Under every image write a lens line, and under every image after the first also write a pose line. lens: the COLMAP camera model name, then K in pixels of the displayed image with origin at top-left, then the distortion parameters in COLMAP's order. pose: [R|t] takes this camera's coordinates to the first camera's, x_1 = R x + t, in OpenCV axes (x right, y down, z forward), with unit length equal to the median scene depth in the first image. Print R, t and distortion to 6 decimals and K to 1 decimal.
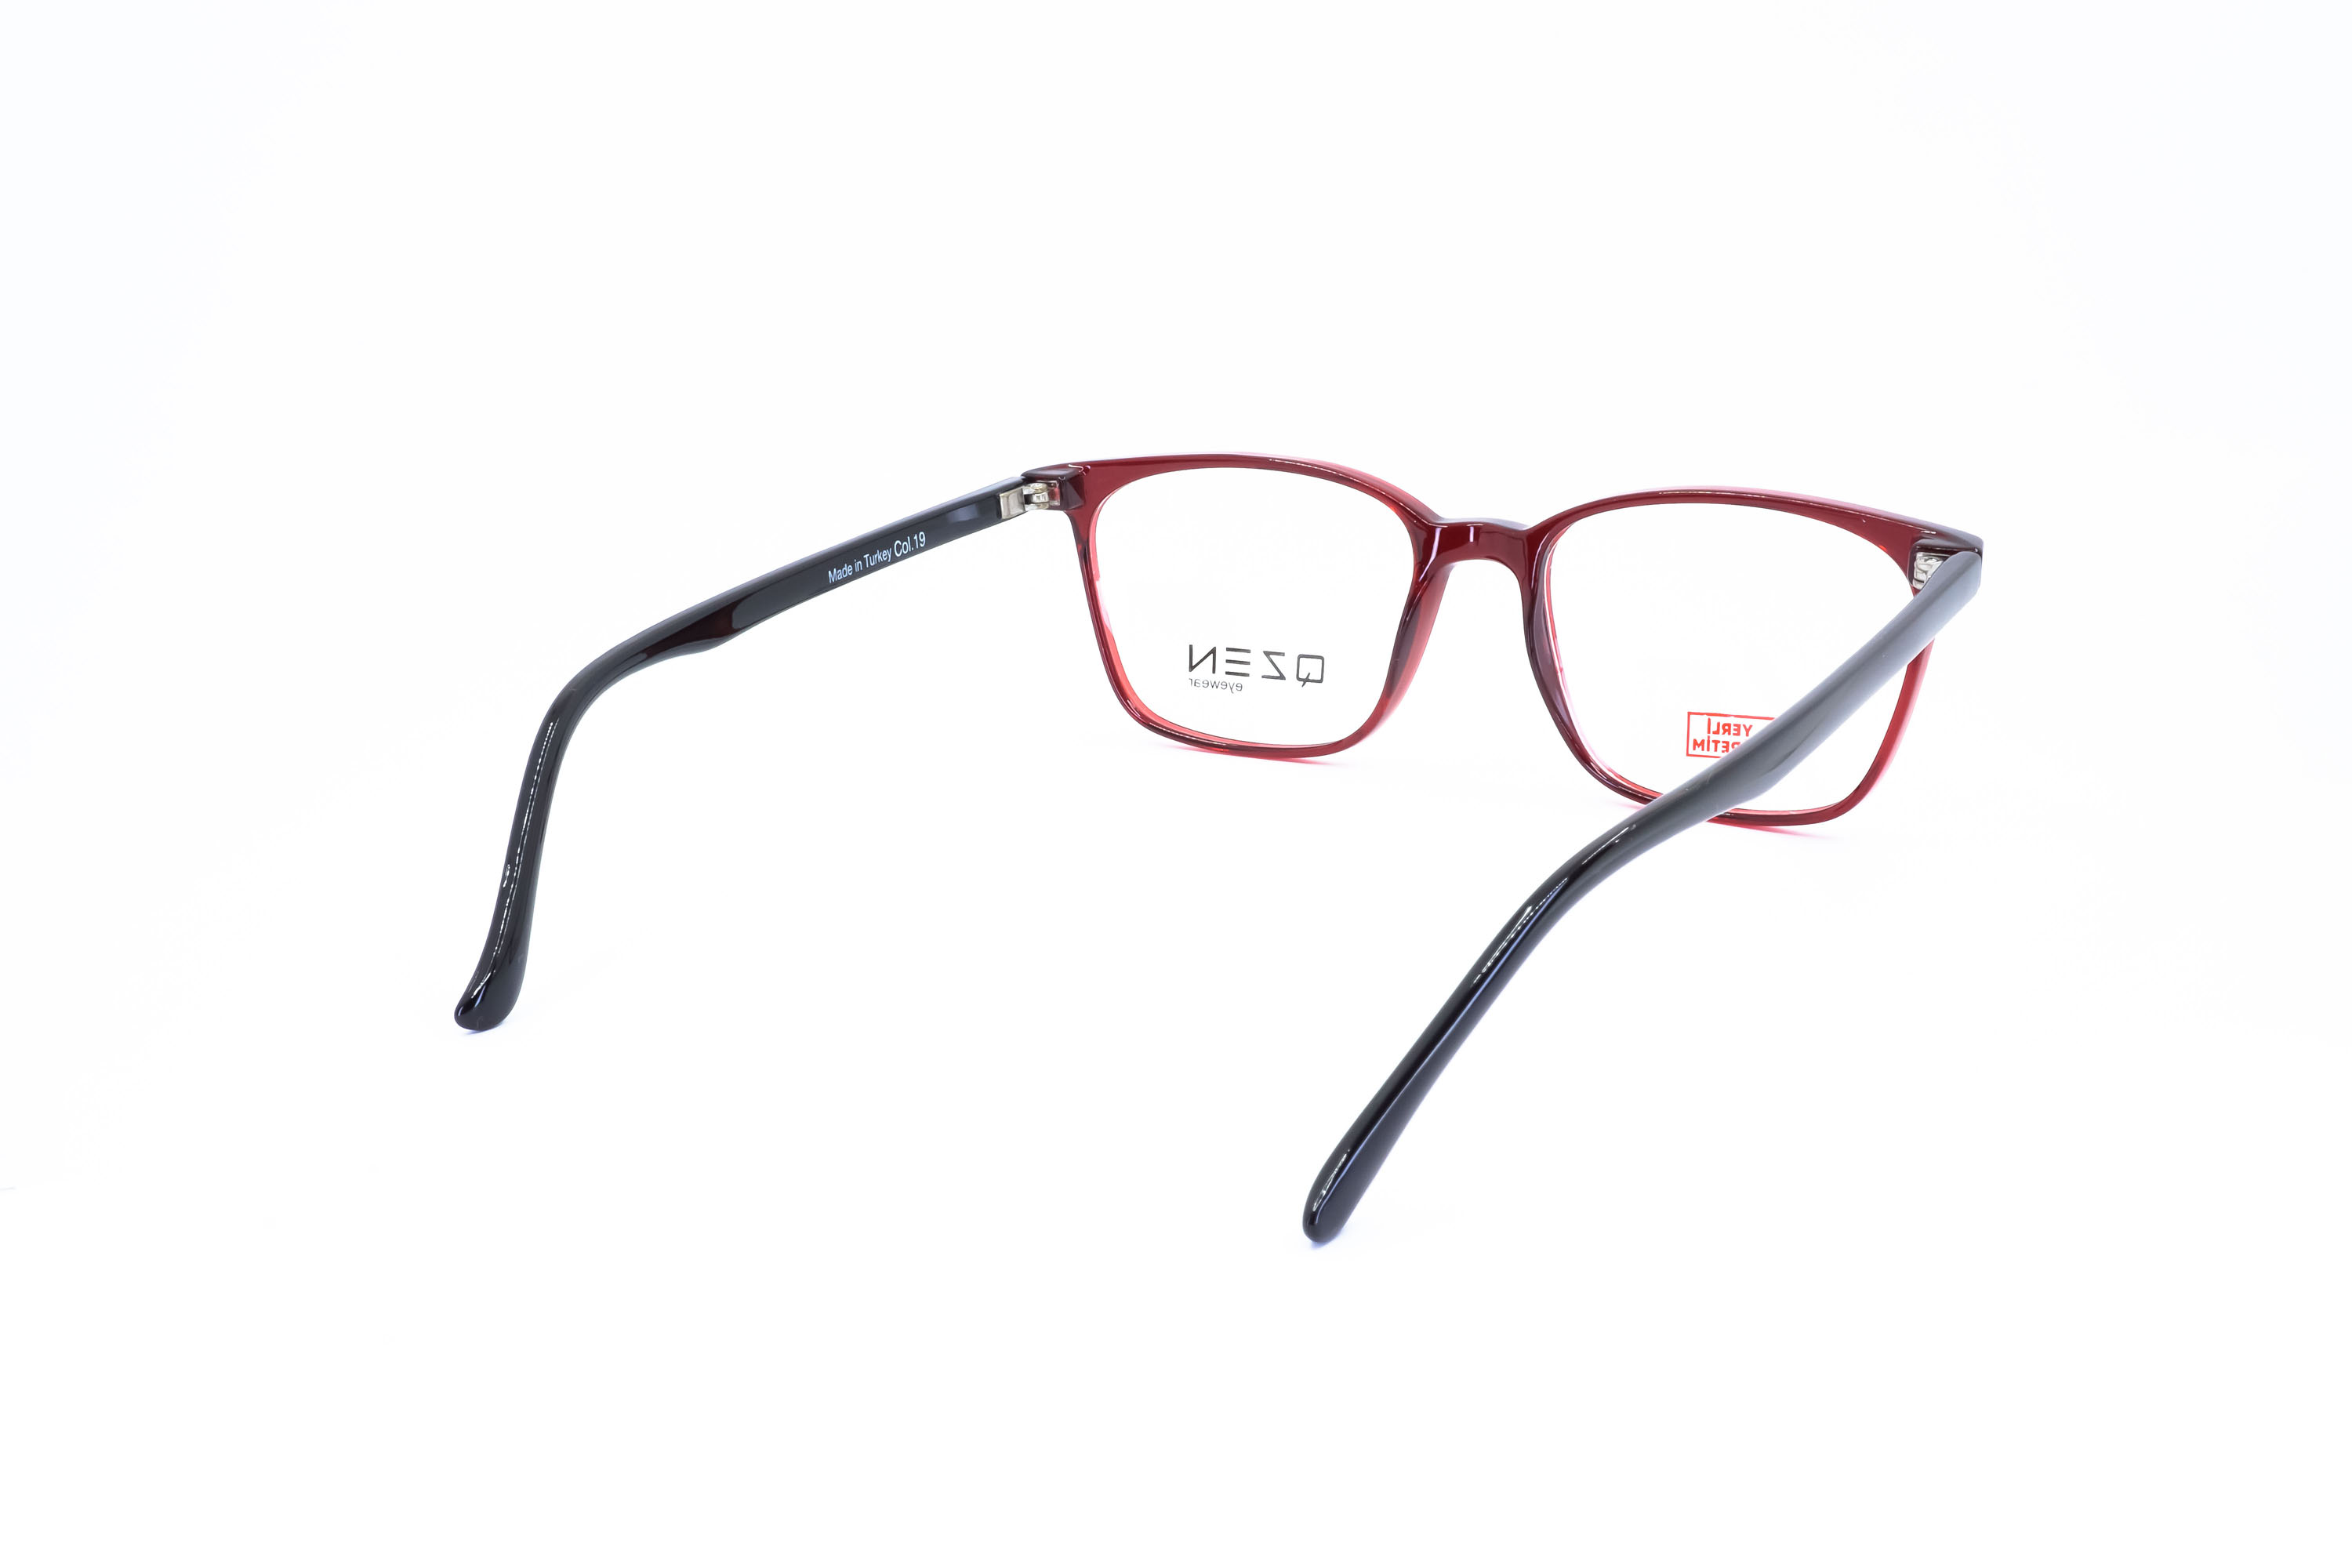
lens RADIAL K [[2585.1, 0, 1176.0], [0, 2585.1, 784.0], [0, 0, 1]] dist [-0.001860, 0.003334]
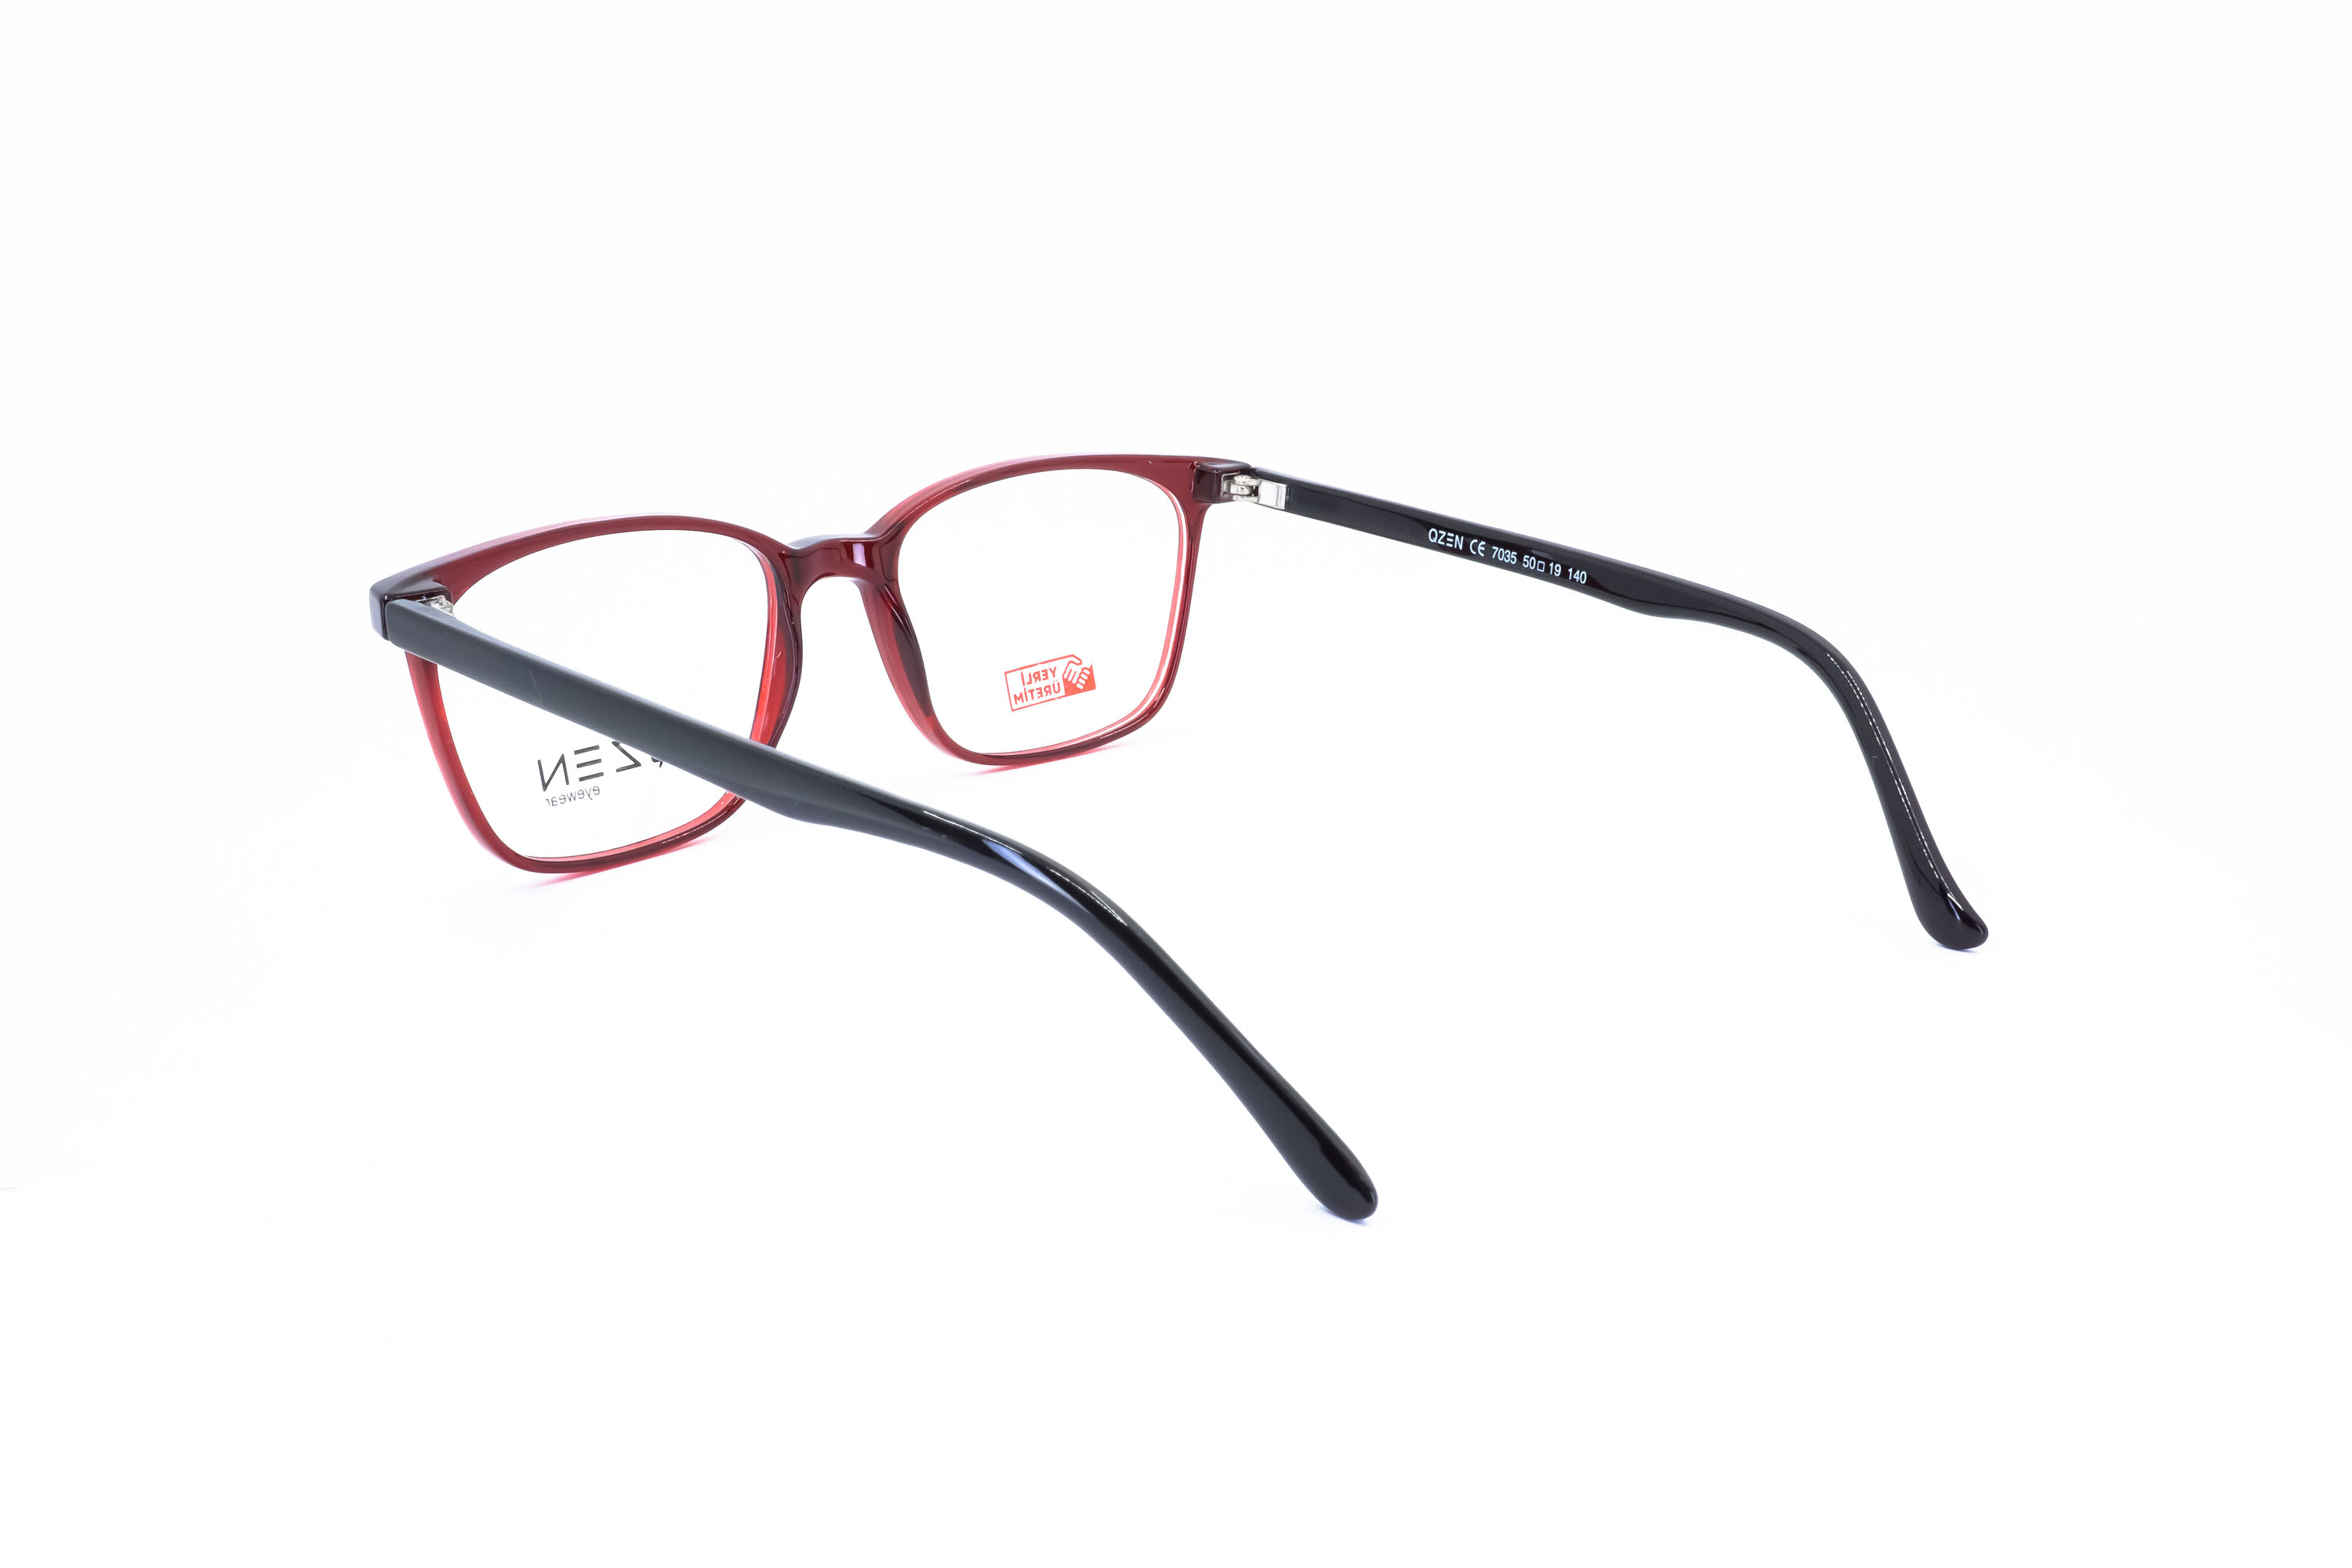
lens RADIAL K [[2585.1, 0, 1176.0], [0, 2585.1, 784.0], [0, 0, 1]] dist [-0.001860, 0.003334]
pose [[0.251903, -0.243338, 0.936660, -0.776366], [0.261734, 0.948932, 0.176137, -0.148812], [-0.931687, 0.200786, 0.302729, 0.586492]]
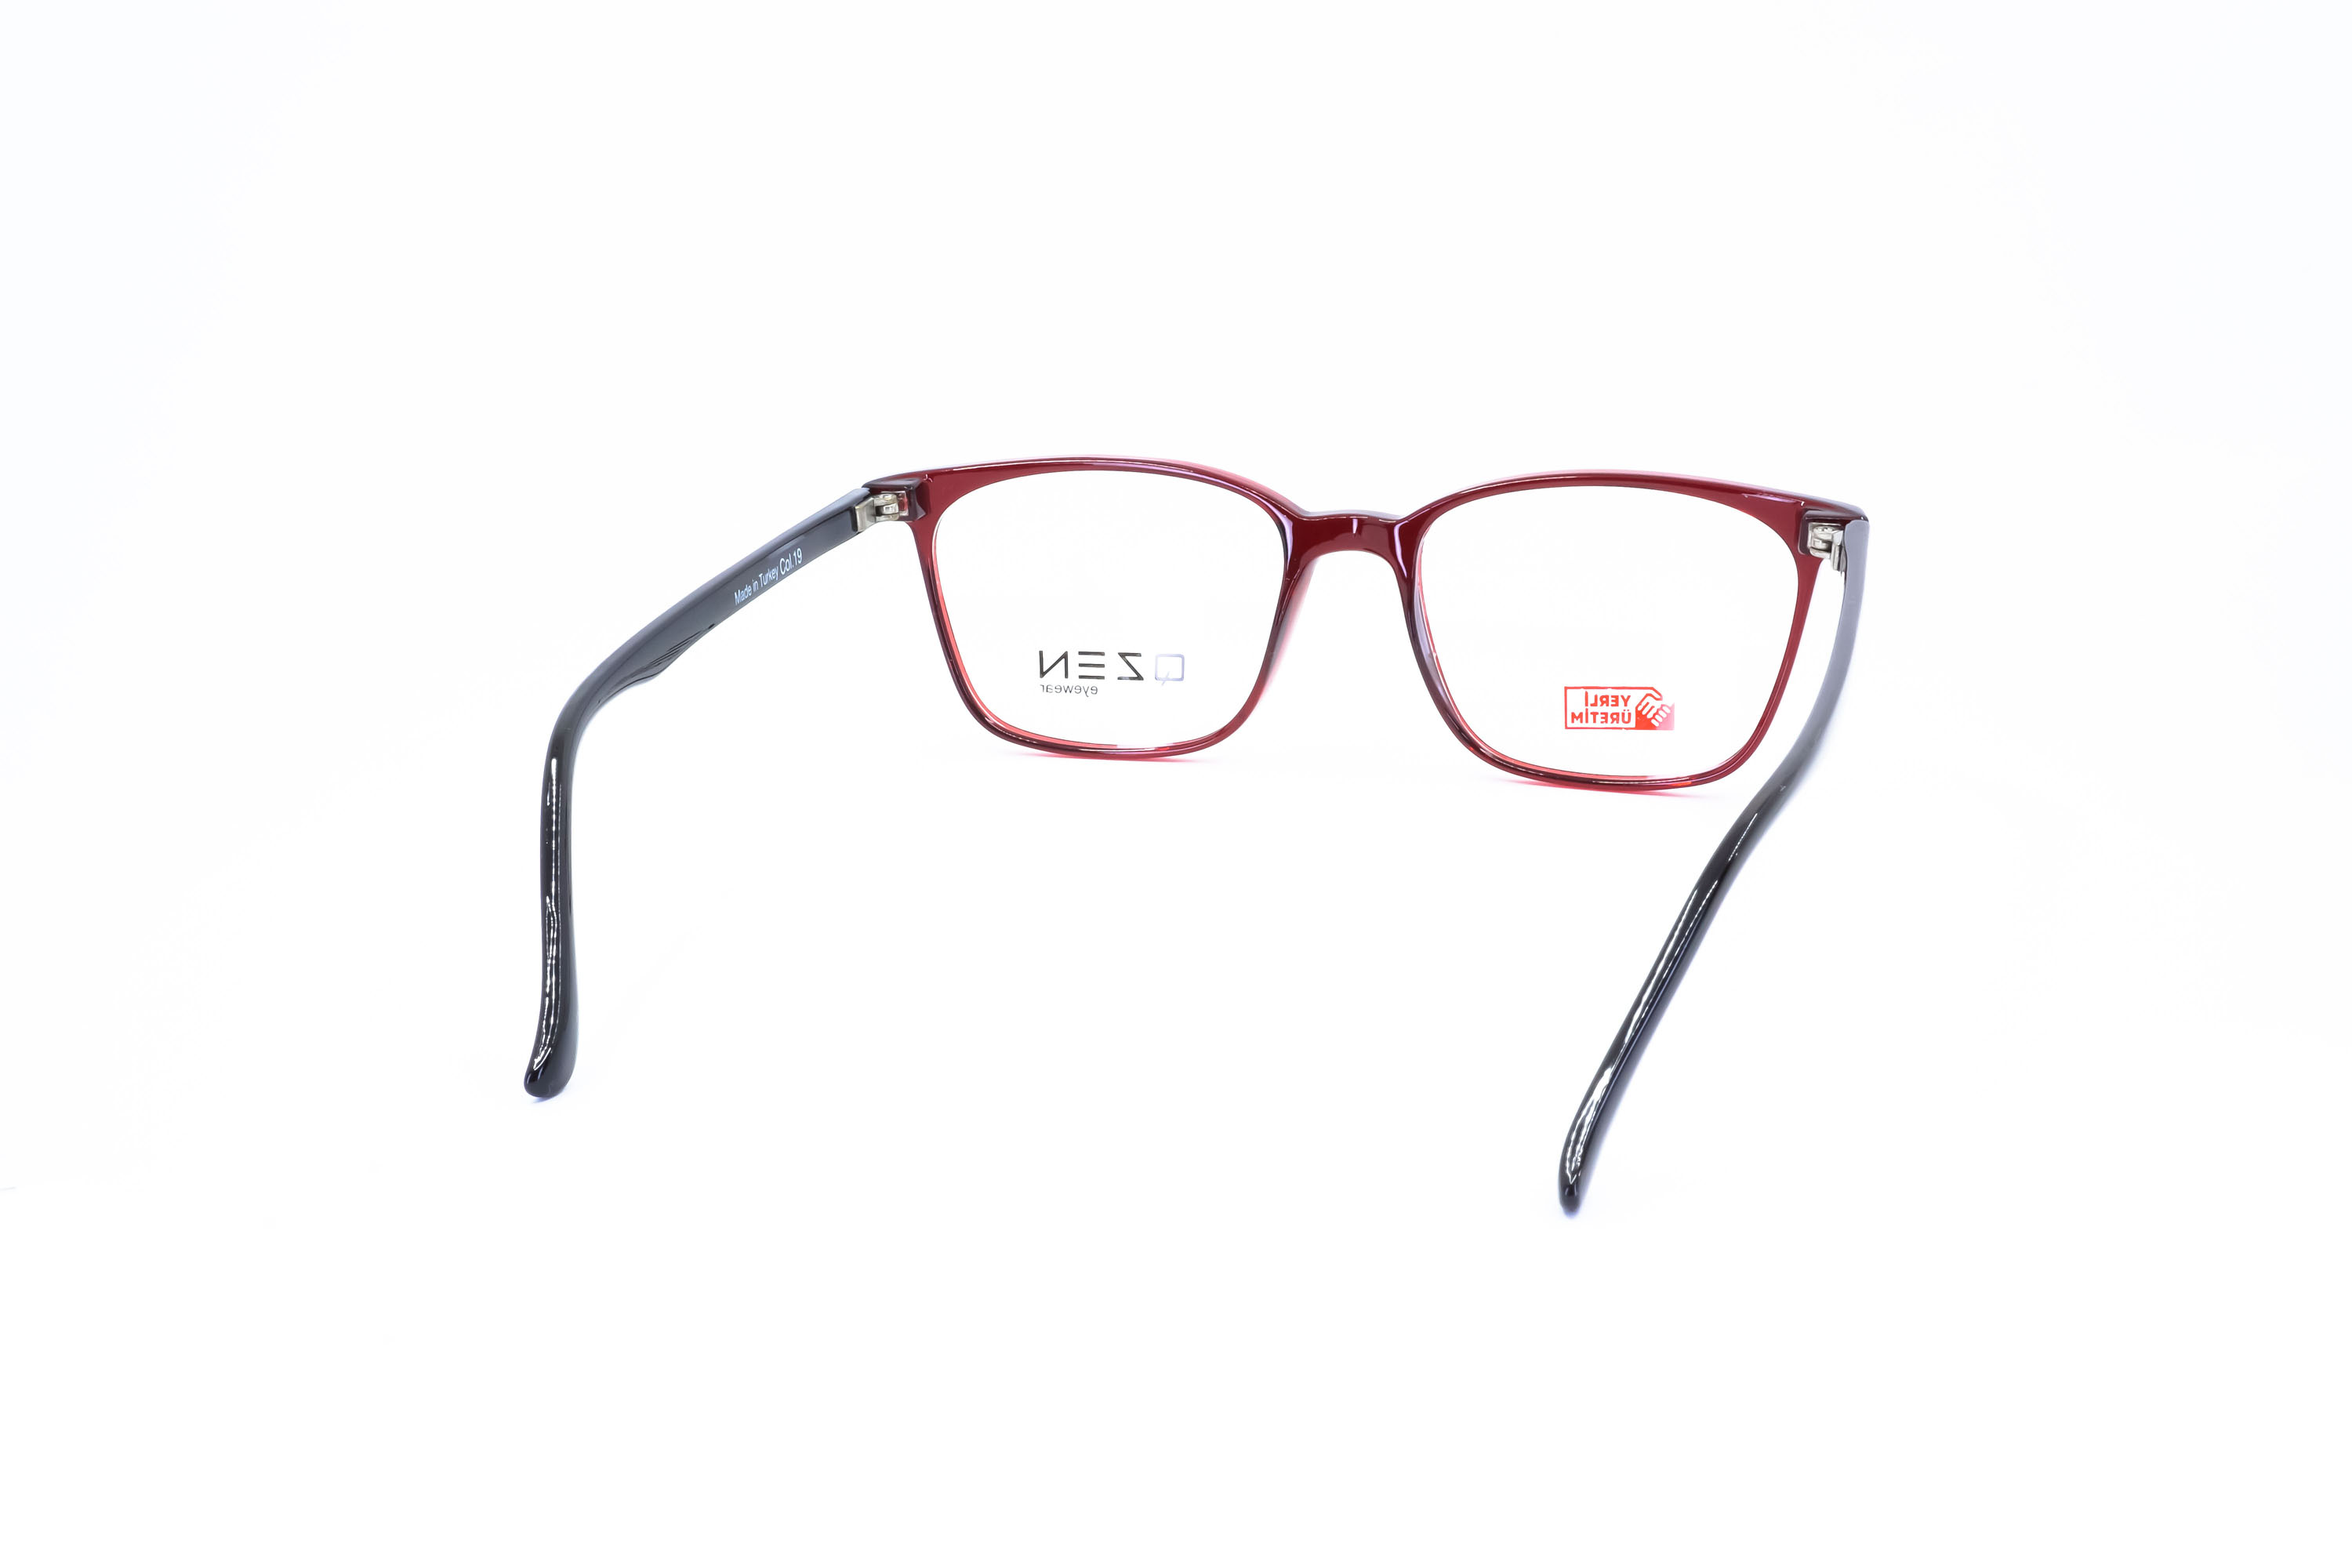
lens RADIAL K [[2585.1, 0, 1176.0], [0, 2585.1, 784.0], [0, 0, 1]] dist [-0.001860, 0.003334]
pose [[0.964863, -0.067809, 0.253853, -0.211768], [0.068516, 0.997632, 0.006066, -0.005548], [-0.253664, 0.011540, 0.967224, 0.028057]]
